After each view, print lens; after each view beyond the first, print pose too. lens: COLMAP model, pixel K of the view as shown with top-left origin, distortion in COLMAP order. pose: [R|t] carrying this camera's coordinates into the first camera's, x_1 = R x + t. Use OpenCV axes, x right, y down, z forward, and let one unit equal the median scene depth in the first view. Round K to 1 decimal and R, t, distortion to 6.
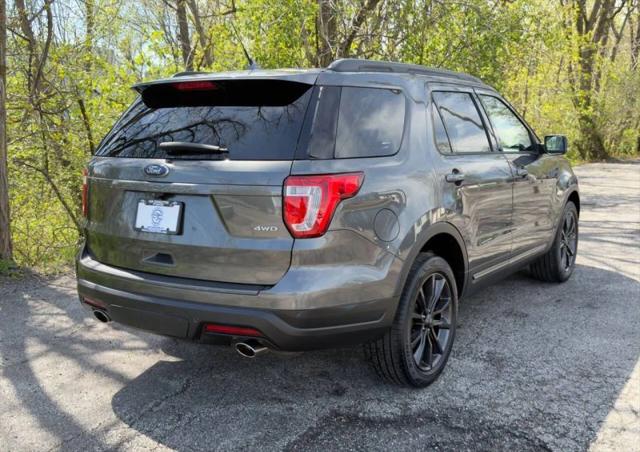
lens RADIAL K [[655.8, 0, 320.0], [0, 655.8, 226.0], [0, 0, 1]] dist [0.217990, -0.485121]
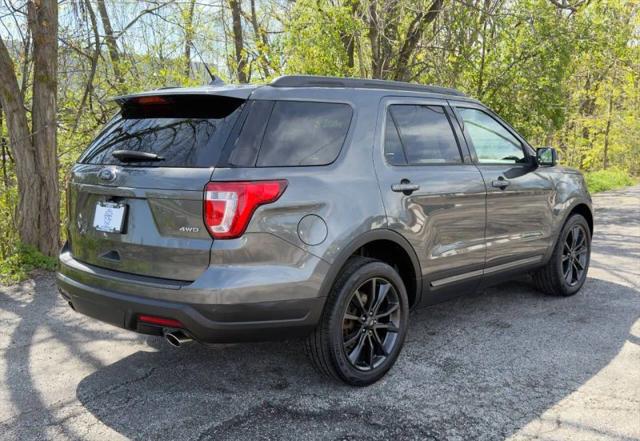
lens RADIAL K [[659.3, 0, 320.0], [0, 659.3, 220.5], [0, 0, 1]] dist [0.182602, -0.374588]
pose [[0.988524, 0.021394, -0.149541, 0.256772], [-0.025012, 0.999437, -0.022354, 0.007198], [0.148979, 0.025838, 0.988503, -0.055312]]
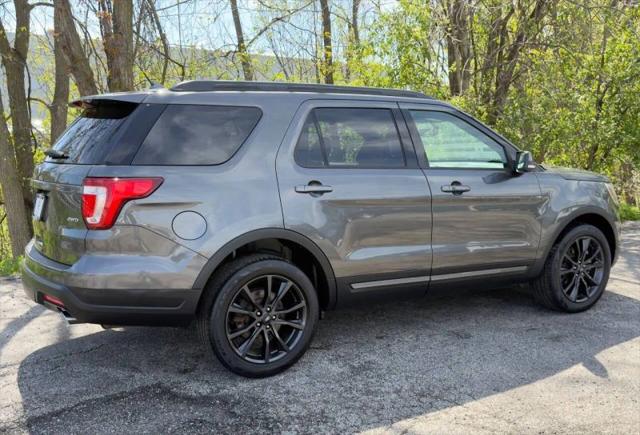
lens RADIAL K [[665.3, 0, 319.3], [0, 665.3, 223.1], [0, 0, 1]] dist [0.183718, -0.382027]
pose [[0.908039, 0.061411, -0.414359, 0.737819], [-0.071181, 0.997430, -0.008163, -0.010547], [0.412793, 0.036907, 0.910077, 0.033411]]
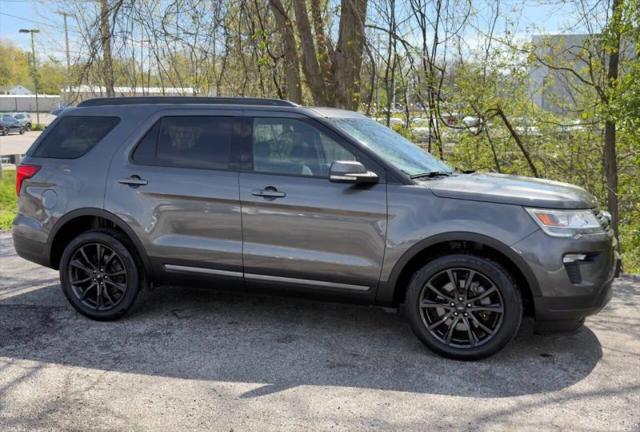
lens RADIAL K [[643.2, 0, 320.0], [0, 643.2, 216.0], [0, 0, 1]] dist [0.124480, 0.004406]
pose [[0.268749, 0.129633, -0.954447, 1.749561], [-0.161032, 0.983003, 0.088169, -0.201653], [0.949654, 0.130001, 0.285056, 1.107141]]
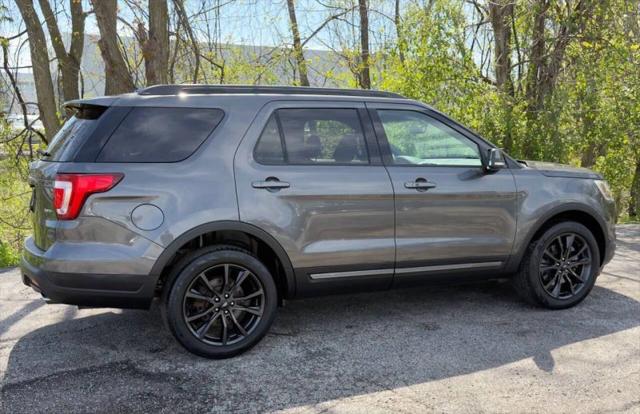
lens RADIAL K [[665.7, 0, 317.8], [0, 665.7, 217.8], [0, 0, 1]] dist [0.187161, -0.411394]
pose [[0.844930, 0.071298, -0.530104, 0.989866], [-0.082927, 0.996554, 0.001859, -0.027008], [0.528410, 0.042389, 0.847931, 0.078520]]
